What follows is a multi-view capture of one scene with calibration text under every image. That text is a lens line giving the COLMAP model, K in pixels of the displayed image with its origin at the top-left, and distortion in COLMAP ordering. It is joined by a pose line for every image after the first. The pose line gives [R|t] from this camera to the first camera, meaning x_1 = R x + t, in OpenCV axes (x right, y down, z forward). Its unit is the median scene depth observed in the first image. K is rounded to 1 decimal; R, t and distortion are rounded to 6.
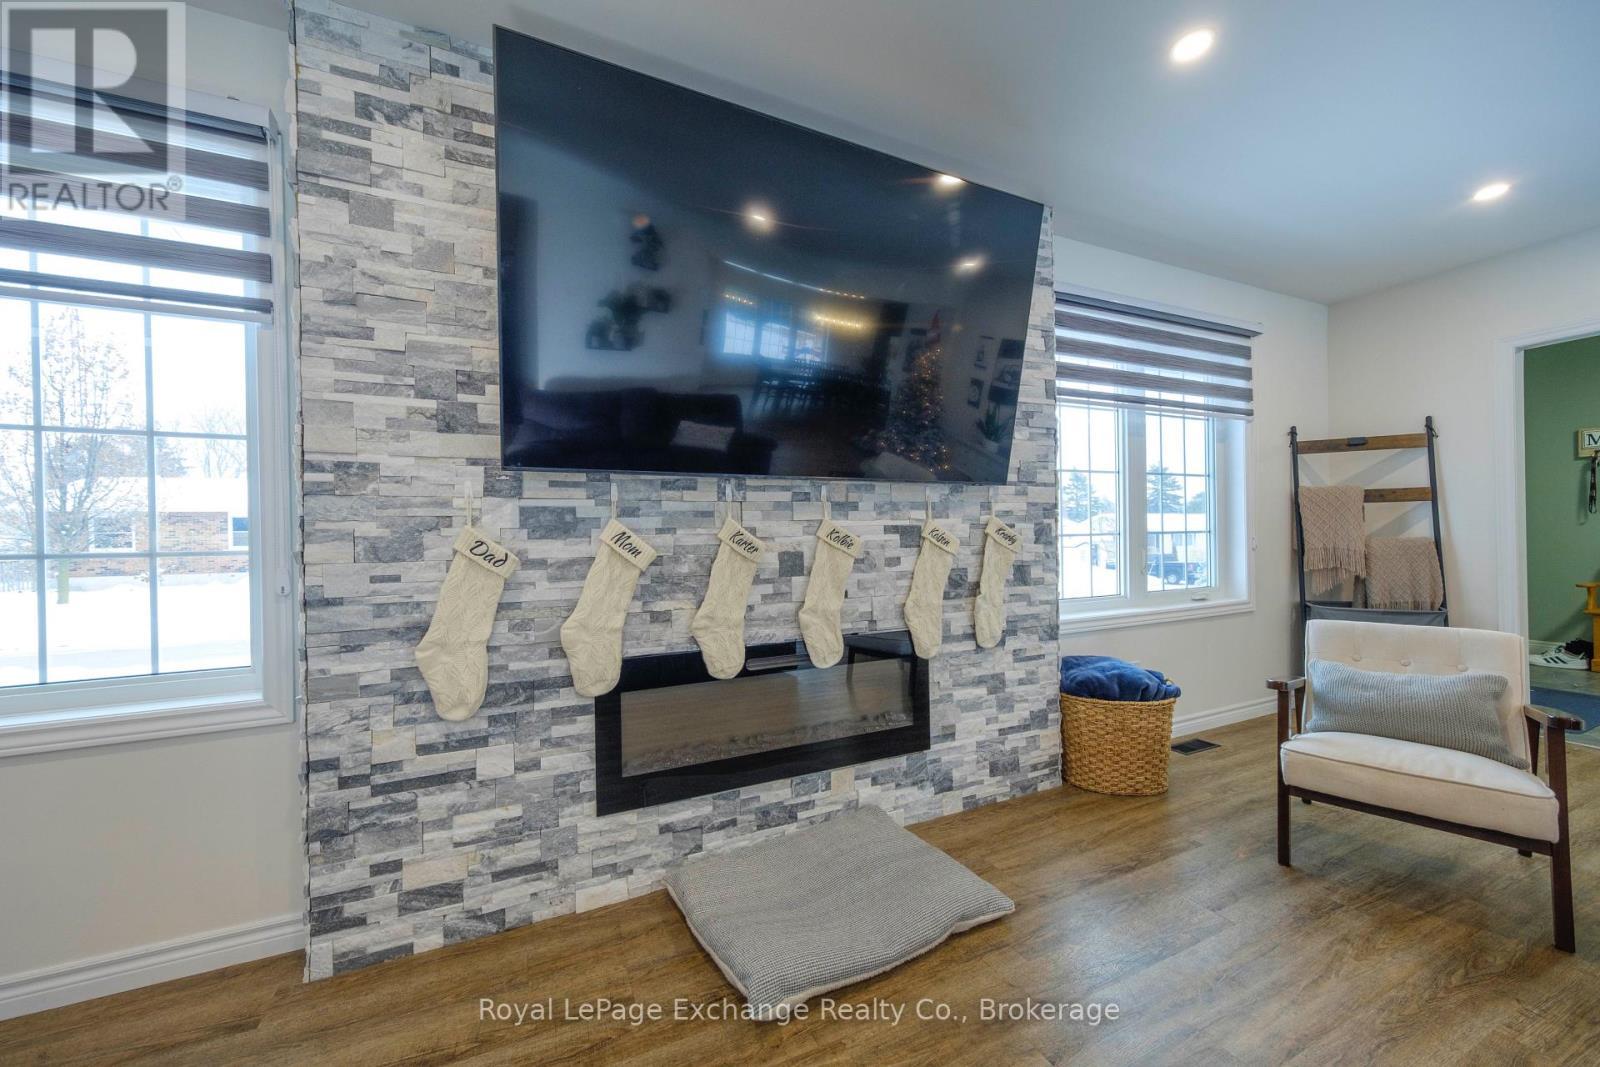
lens RADIAL K [[699.5, 0, 790.1], [0, 699.5, 528.4], [0, 0, 1]] dist [-0.001868, 0.000002]
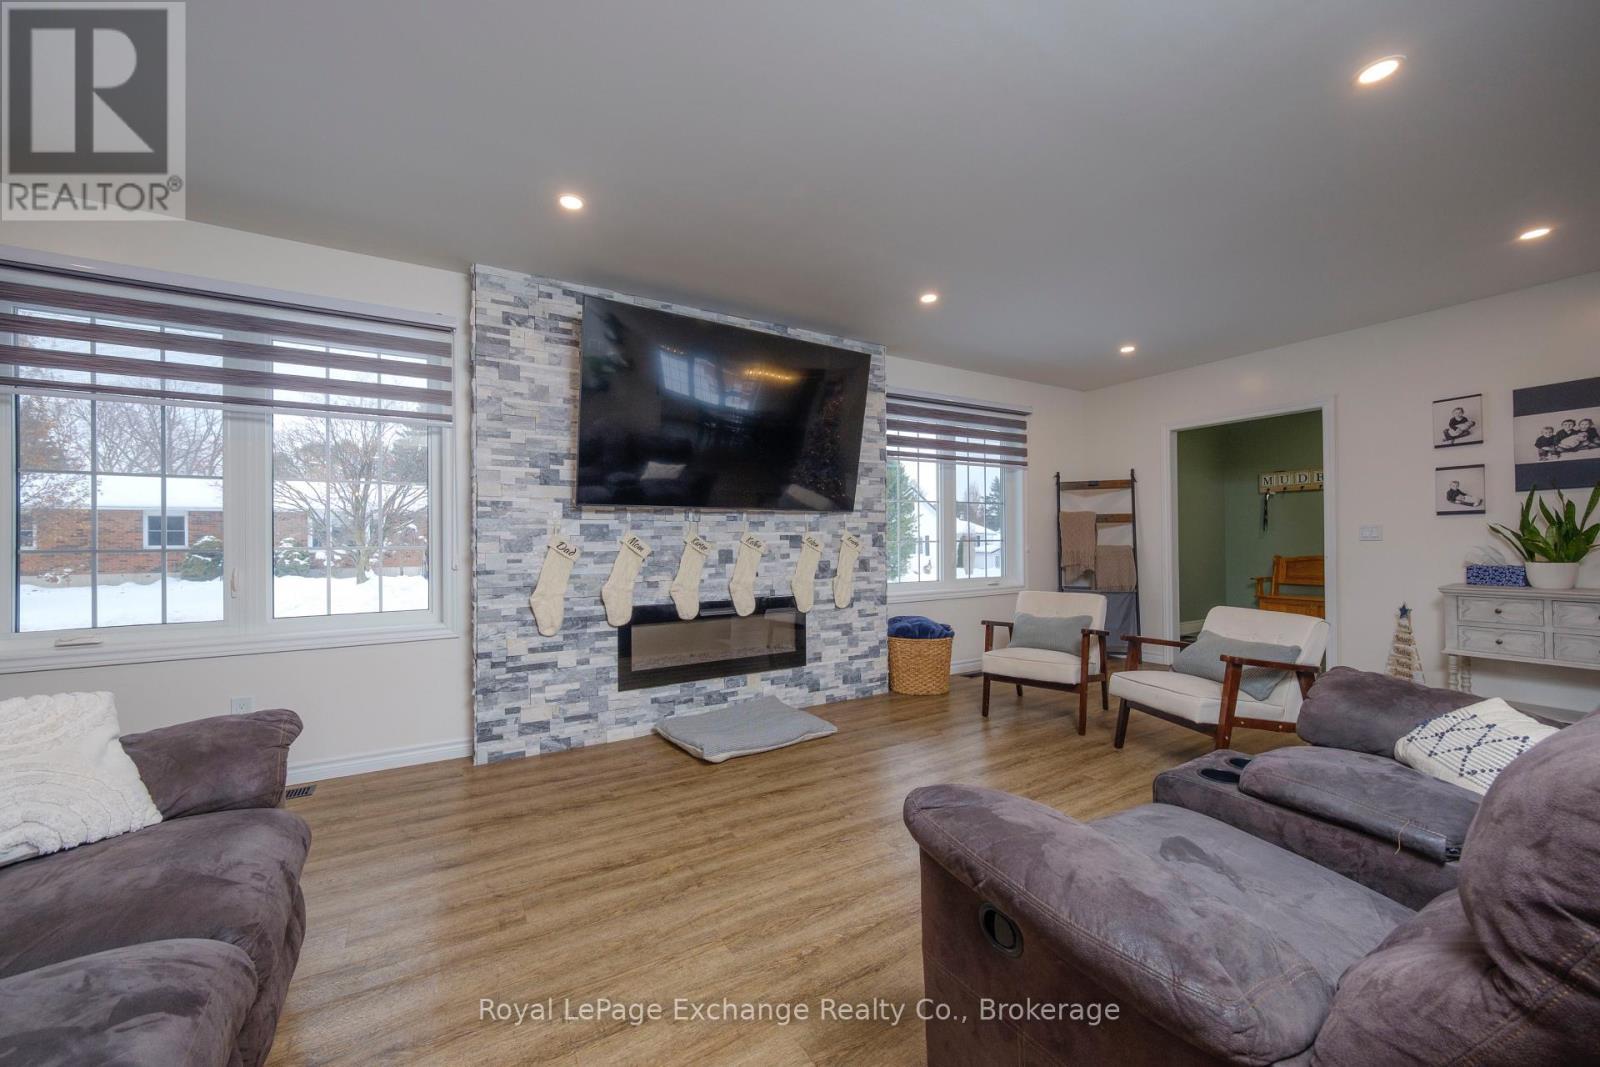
lens RADIAL K [[669.5, 0, 800.8], [0, 669.5, 531.2], [0, 0, 1]] dist [0.014557, -0.000062]
pose [[0.993932, 0.009525, 0.109586, 0.004529], [-0.008916, 0.999942, -0.006049, -0.004996], [-0.109638, 0.005035, 0.993959, -0.714122]]
